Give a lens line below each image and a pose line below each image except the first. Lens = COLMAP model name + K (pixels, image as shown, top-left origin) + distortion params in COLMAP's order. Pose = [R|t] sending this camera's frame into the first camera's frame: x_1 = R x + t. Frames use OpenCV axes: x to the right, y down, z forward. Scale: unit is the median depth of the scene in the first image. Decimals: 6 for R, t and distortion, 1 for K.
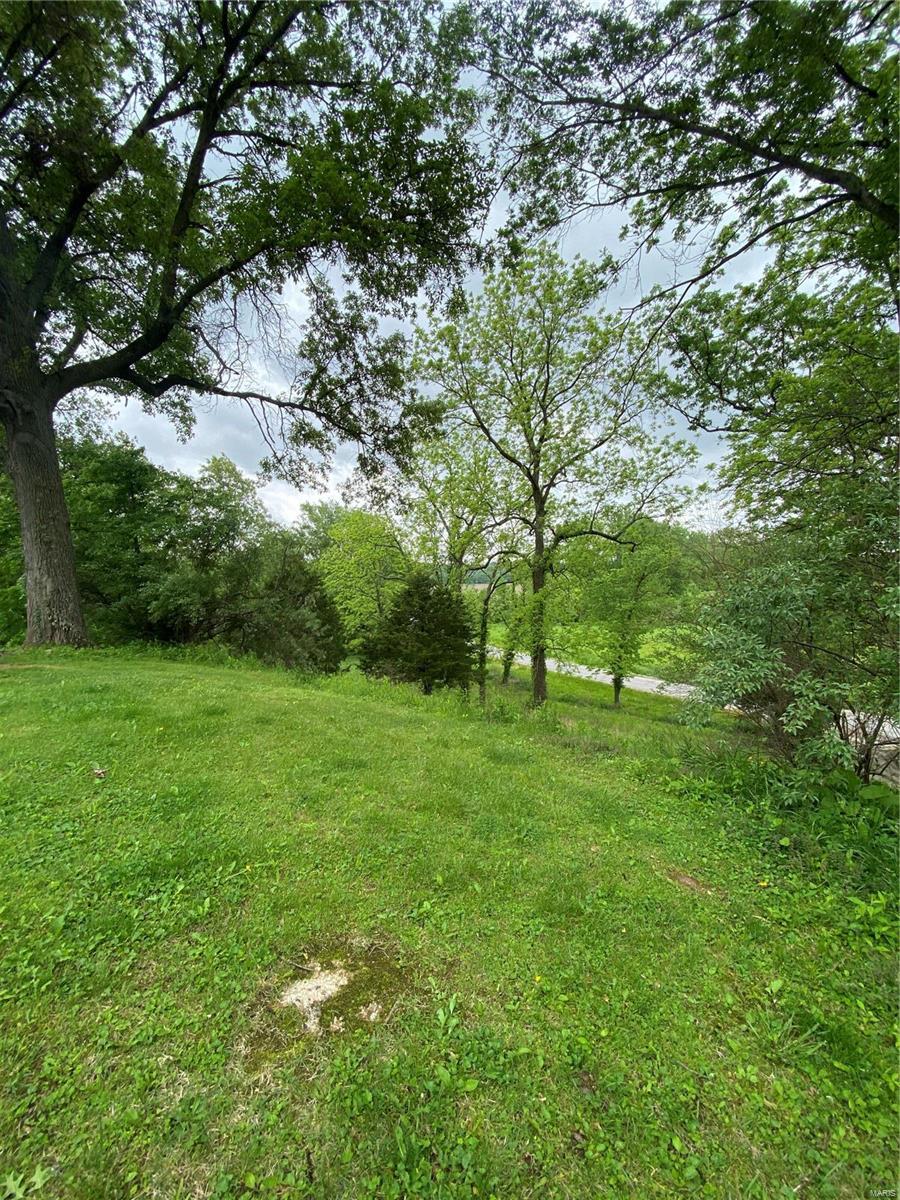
lens RADIAL K [[485.8, 0, 450.5], [0, 485.8, 617.9], [0, 0, 1]] dist [0.000817, -0.017890]
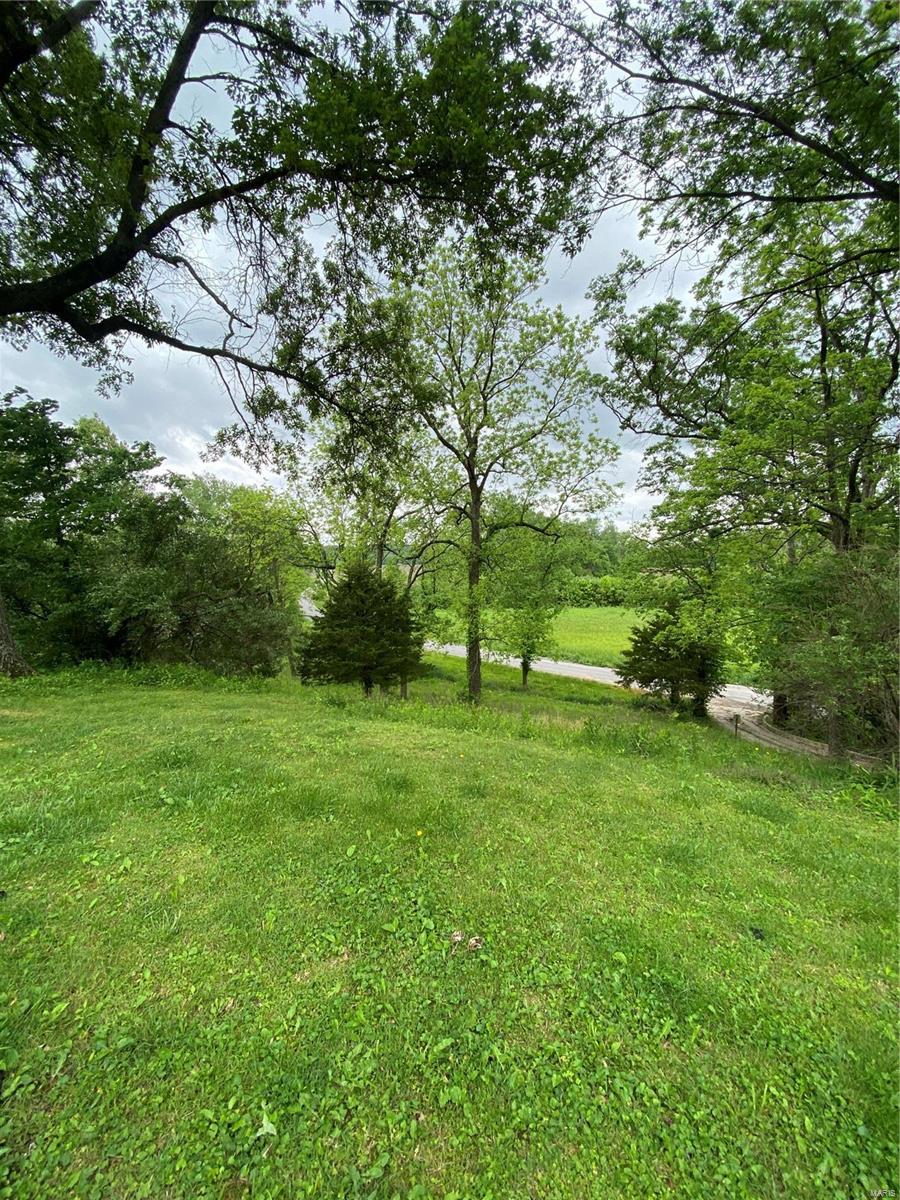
lens RADIAL K [[485.8, 0, 450.5], [0, 485.8, 617.9], [0, 0, 1]] dist [0.000817, -0.017890]
pose [[0.969205, -0.019367, 0.245494, -0.123395], [0.010546, 0.999252, 0.037198, -0.020077], [-0.246031, -0.033464, 0.968684, 0.050831]]
